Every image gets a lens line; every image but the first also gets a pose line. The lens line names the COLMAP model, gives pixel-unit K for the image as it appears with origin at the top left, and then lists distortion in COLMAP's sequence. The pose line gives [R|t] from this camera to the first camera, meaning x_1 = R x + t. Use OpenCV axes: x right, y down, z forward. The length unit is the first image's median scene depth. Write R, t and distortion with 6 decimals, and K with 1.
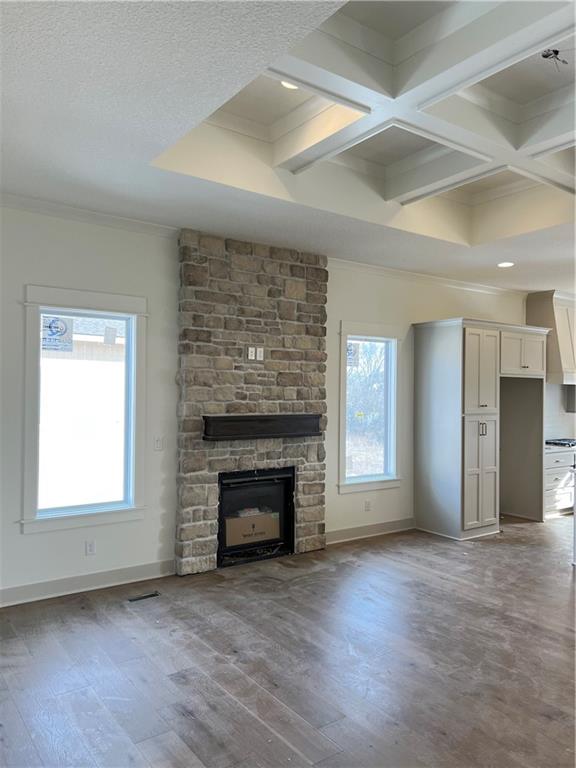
lens RADIAL K [[576.6, 0, 282.7], [0, 576.6, 389.5], [0, 0, 1]] dist [0.045566, -0.056976]
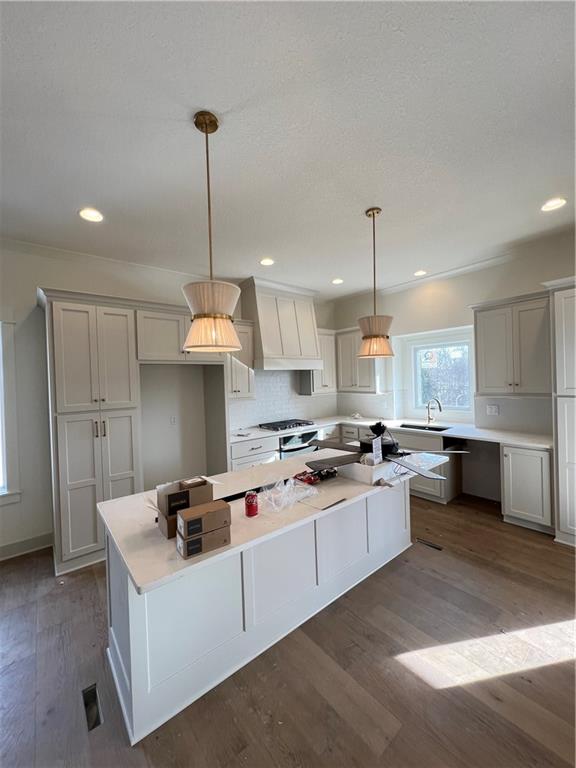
lens RADIAL K [[306.9, 0, 291.0], [0, 306.9, 382.7], [0, 0, 1]] dist [-0.011471, 0.001347]
pose [[0.996688, -0.043053, 0.068992, 0.719208], [0.042378, 0.999039, 0.011224, 0.013071], [-0.069409, -0.008263, 0.997554, 0.686532]]
